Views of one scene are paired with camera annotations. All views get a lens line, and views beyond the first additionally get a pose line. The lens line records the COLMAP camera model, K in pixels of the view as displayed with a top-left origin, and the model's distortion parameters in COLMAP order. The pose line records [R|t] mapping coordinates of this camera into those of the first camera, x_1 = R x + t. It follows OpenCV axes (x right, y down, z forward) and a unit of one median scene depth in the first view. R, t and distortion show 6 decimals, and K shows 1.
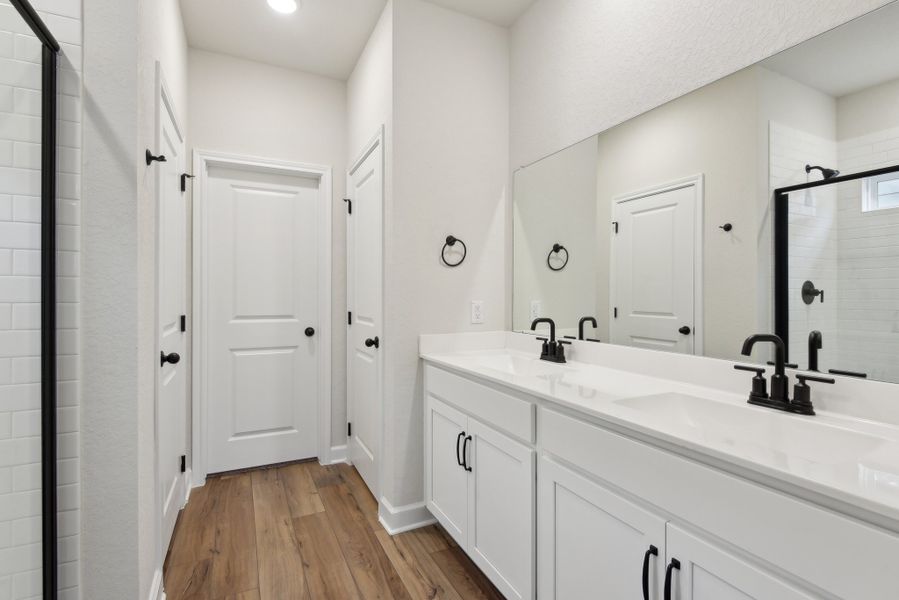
lens RADIAL K [[426.1, 0, 449.5], [0, 426.1, 300.0], [0, 0, 1]] dist [0.000190, -0.000656]
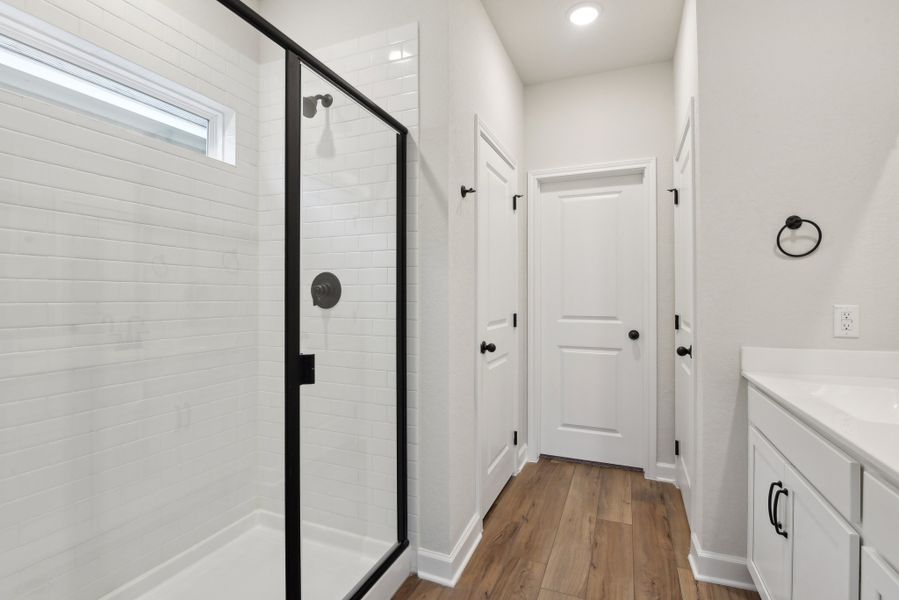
lens RADIAL K [[435.4, 0, 446.2], [0, 435.4, 299.8], [0, 0, 1]] dist [-0.003243, -0.013400]
pose [[0.653296, 0.004630, -0.757089, 0.171781], [-0.007137, 0.999975, -0.000044, -0.001381], [0.757069, 0.005432, 0.653312, 0.057194]]
